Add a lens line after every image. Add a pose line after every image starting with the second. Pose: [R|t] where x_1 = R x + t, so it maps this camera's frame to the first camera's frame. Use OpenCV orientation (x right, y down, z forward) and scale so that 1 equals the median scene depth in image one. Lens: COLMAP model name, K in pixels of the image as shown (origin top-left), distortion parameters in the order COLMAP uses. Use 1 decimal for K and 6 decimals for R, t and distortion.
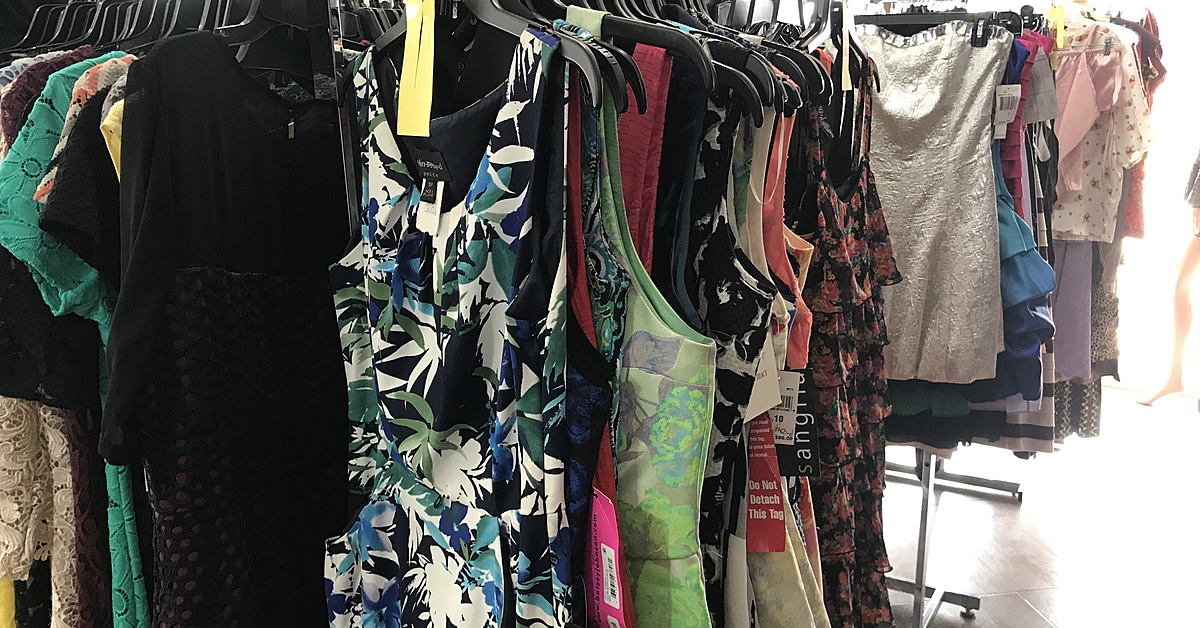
lens RADIAL K [[969.6, 0, 600.1], [0, 969.6, 313.8], [0, 0, 1]] dist [0.014956, 0.002327]
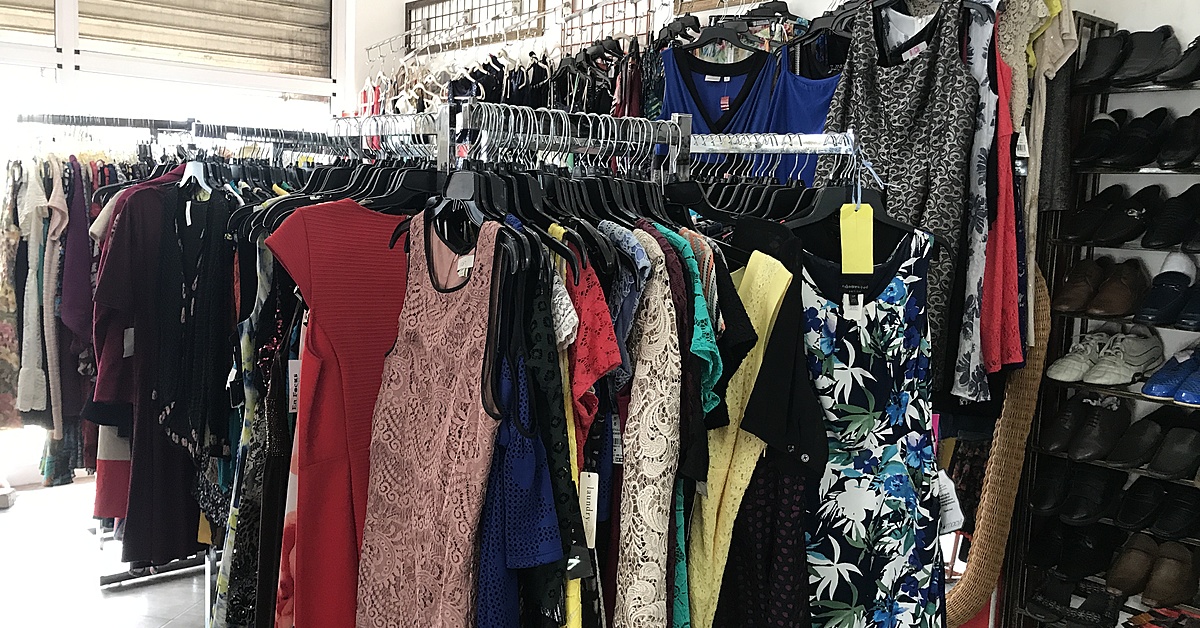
lens RADIAL K [[969.6, 0, 599.6], [0, 969.6, 311.8], [0, 0, 1]] dist [0.014956, 0.002327]
pose [[0.362403, -0.081046, 0.928491, -2.258918], [0.174081, 0.984567, 0.017994, -0.228600], [-0.915620, 0.155112, 0.370918, 0.722112]]
